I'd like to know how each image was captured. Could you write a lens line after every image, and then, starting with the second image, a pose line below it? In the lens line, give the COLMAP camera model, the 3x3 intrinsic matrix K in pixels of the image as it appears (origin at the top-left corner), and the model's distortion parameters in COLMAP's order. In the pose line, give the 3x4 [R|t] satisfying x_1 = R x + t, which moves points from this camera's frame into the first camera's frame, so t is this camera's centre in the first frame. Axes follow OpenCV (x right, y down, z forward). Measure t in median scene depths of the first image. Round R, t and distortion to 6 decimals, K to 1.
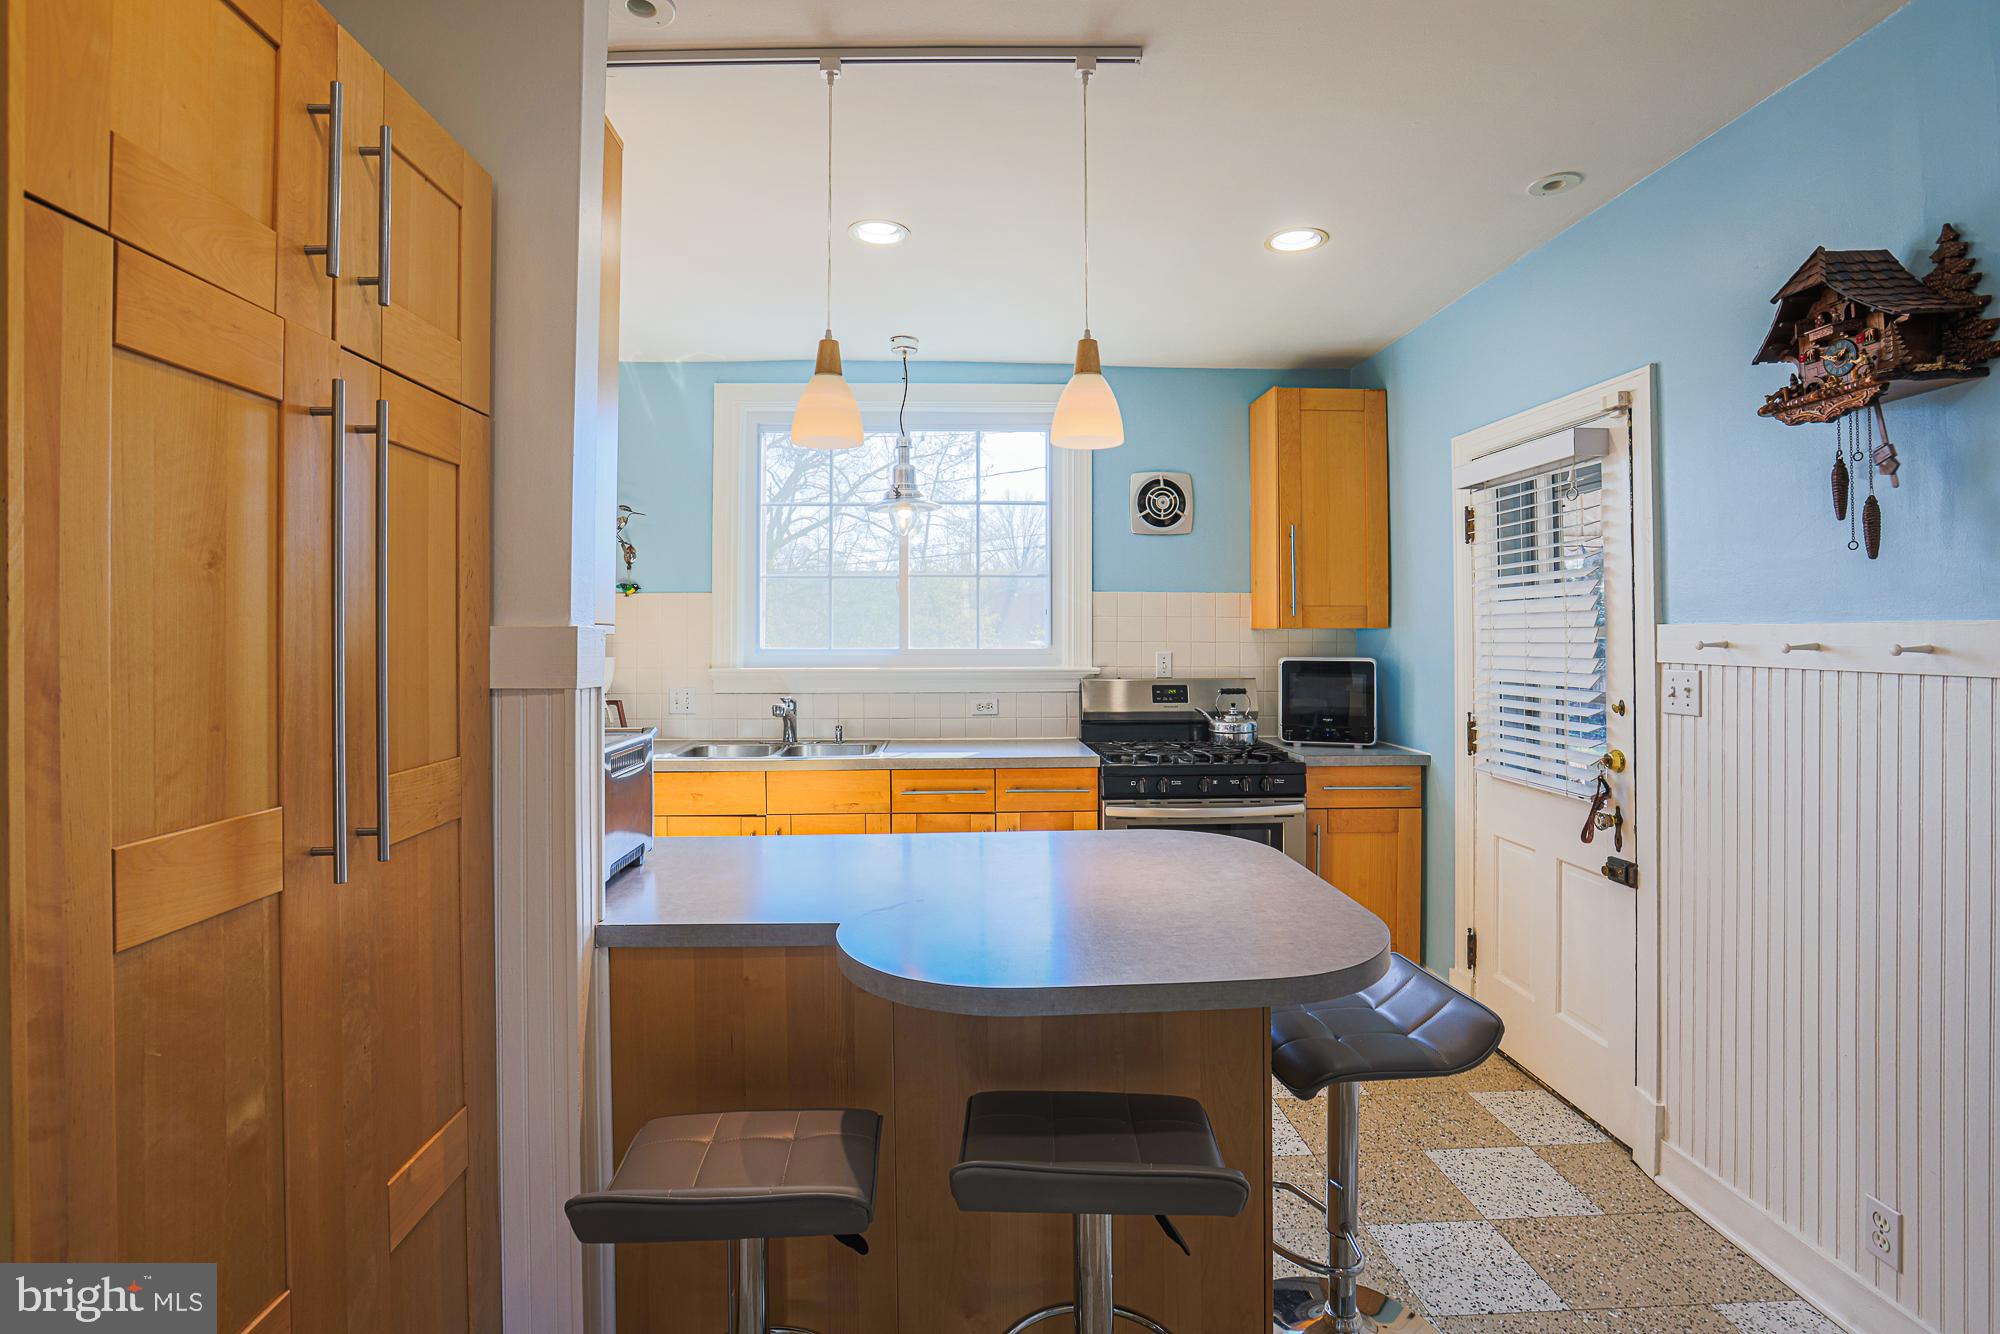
lens RADIAL K [[926.5, 0, 996.3], [0, 926.5, 656.5], [0, 0, 1]] dist [-0.059978, 0.031414]
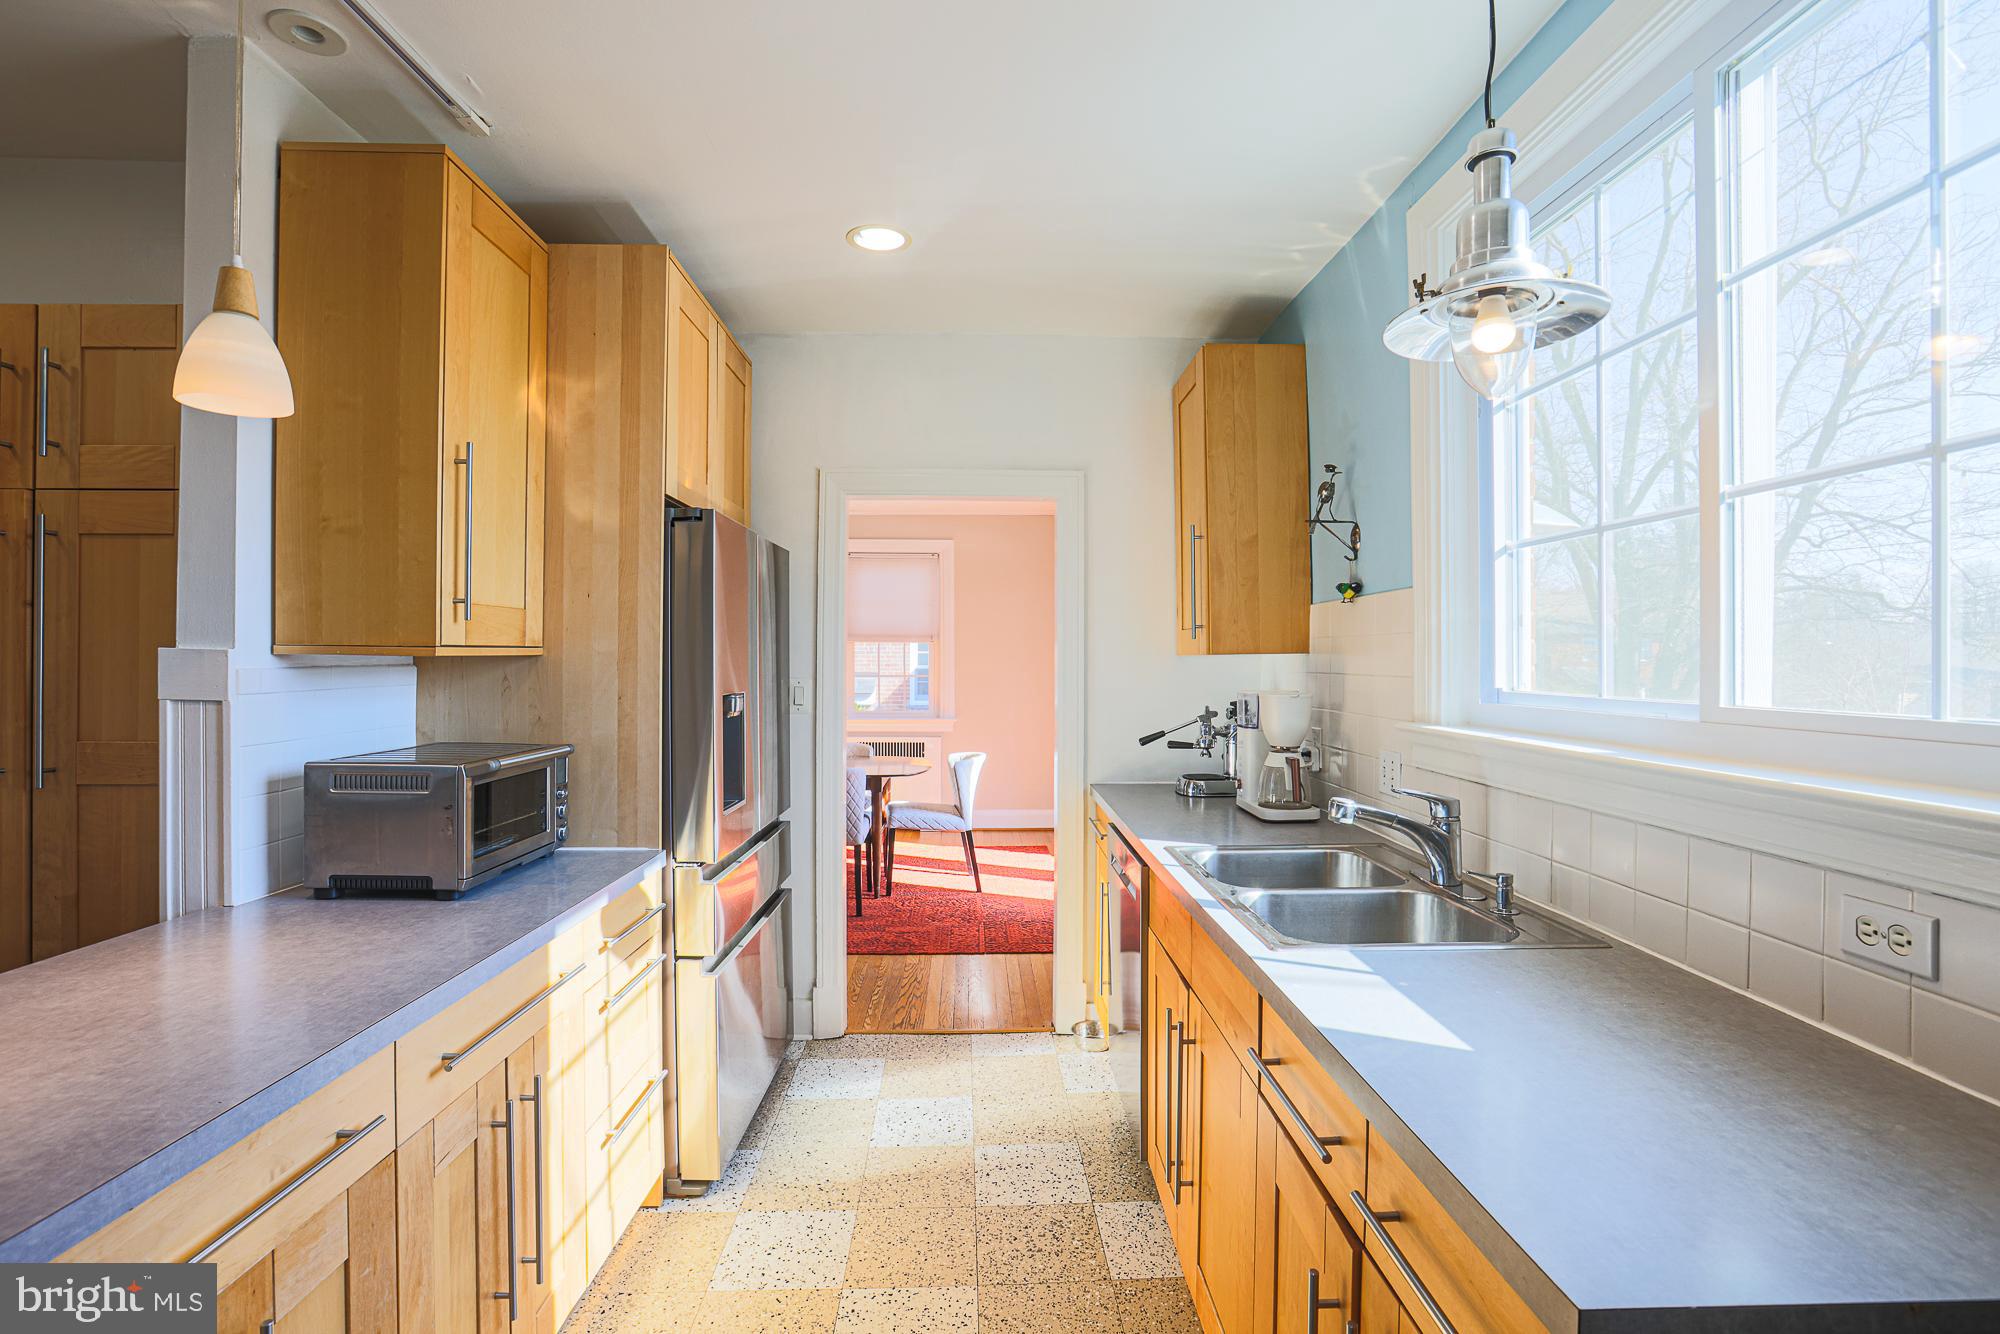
lens RADIAL K [[926.5, 0, 996.3], [0, 926.5, 656.5], [0, 0, 1]] dist [-0.059978, 0.031414]
pose [[-0.024514, -0.000011, -0.999699, 0.388193], [-0.027620, 0.999618, 0.000666, -0.028565], [0.999318, 0.027628, -0.024505, 1.153315]]
